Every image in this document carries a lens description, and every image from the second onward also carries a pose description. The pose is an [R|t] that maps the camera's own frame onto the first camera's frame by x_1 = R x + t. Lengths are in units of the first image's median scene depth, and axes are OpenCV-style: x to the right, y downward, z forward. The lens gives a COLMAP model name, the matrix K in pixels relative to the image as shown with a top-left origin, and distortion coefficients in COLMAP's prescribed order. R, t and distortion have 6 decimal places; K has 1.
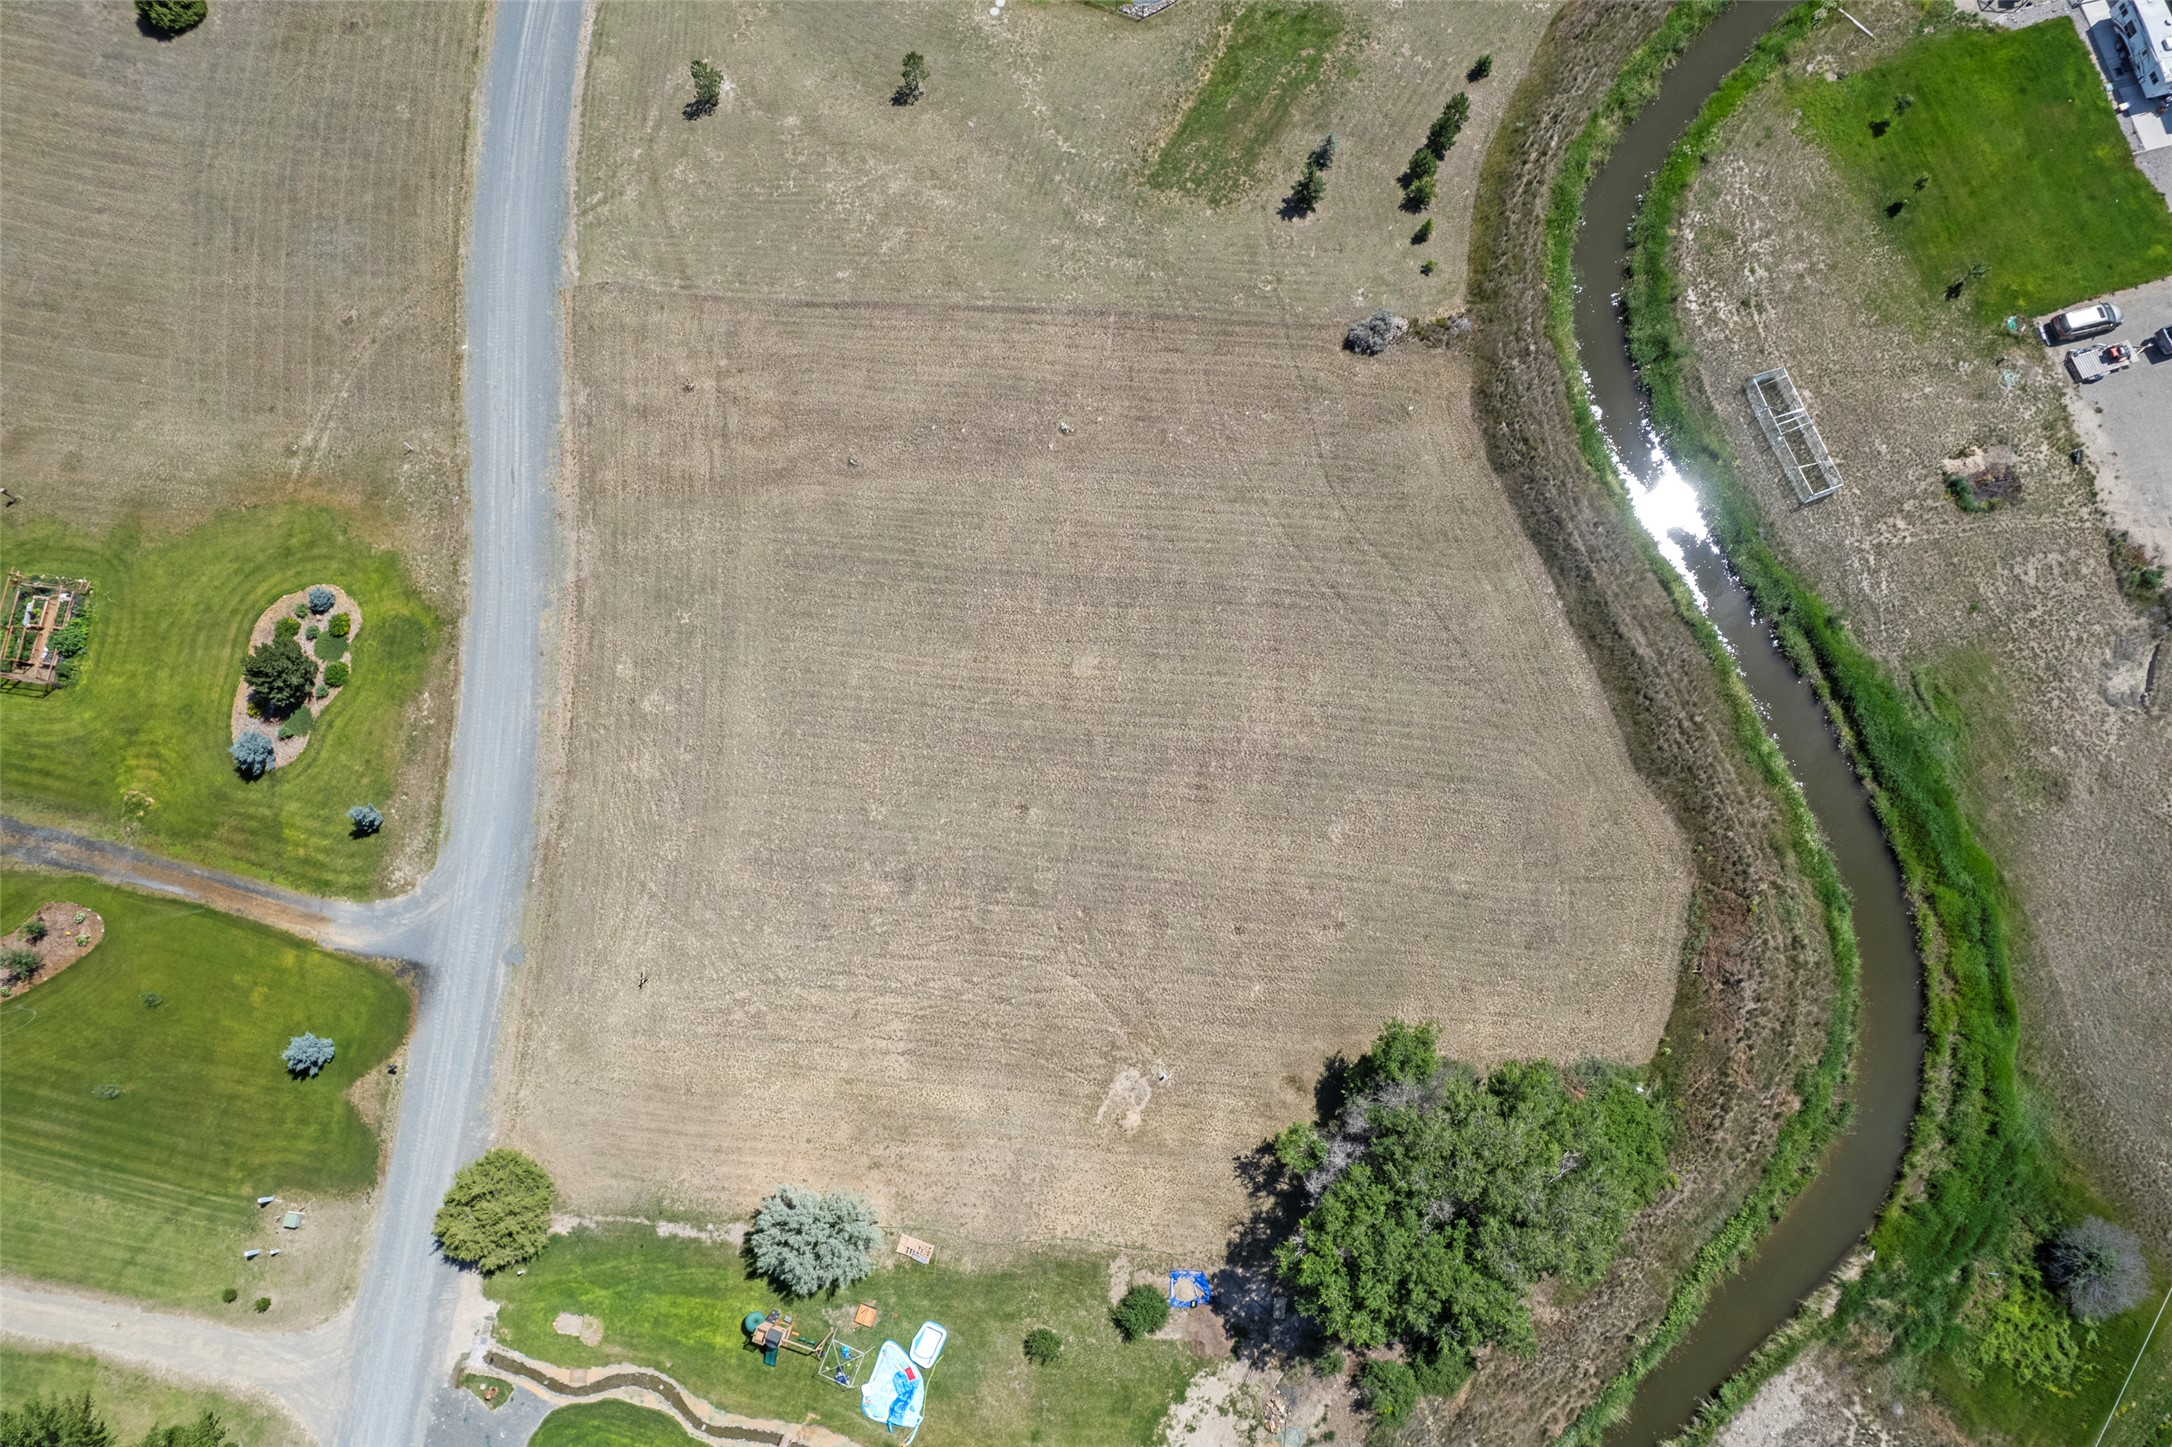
lens RADIAL K [[1394.1, 0, 1091.0], [0, 1394.1, 709.1], [0, 0, 1]] dist [-0.081142, 0.072322]
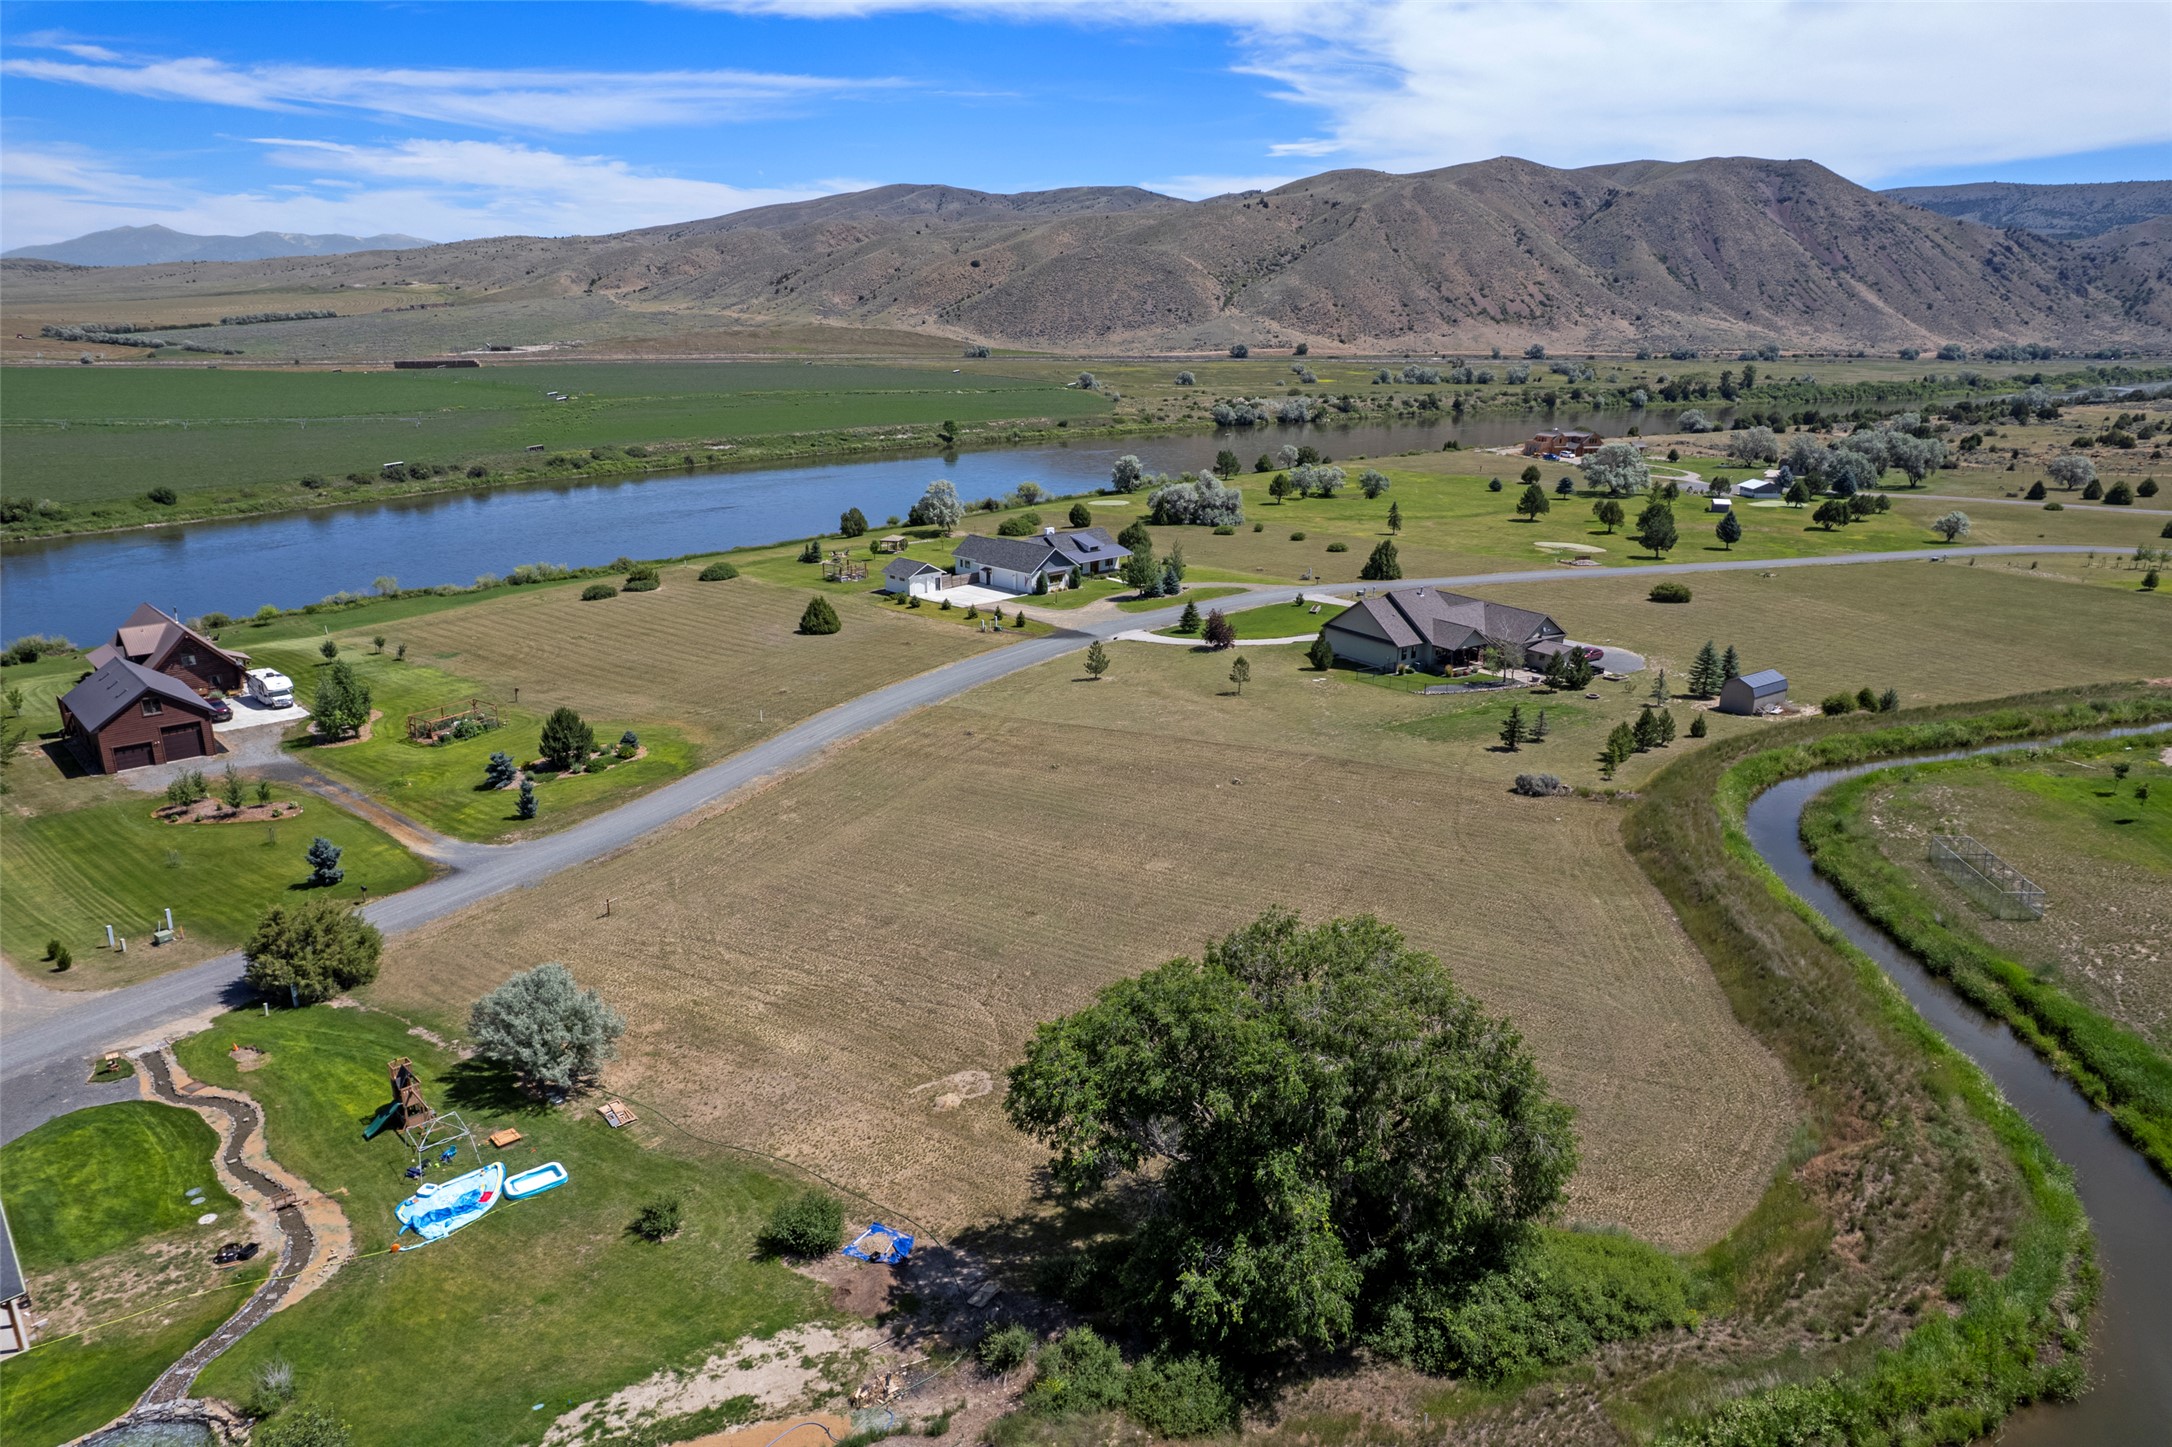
lens RADIAL K [[1394.1, 0, 1087.5], [0, 1394.1, 706.5], [0, 0, 1]] dist [-0.081142, 0.072322]
pose [[0.881812, 0.144218, -0.449009, 0.403321], [-0.463875, 0.436880, -0.770686, 0.748761], [0.085016, 0.887884, 0.452145, 0.477447]]
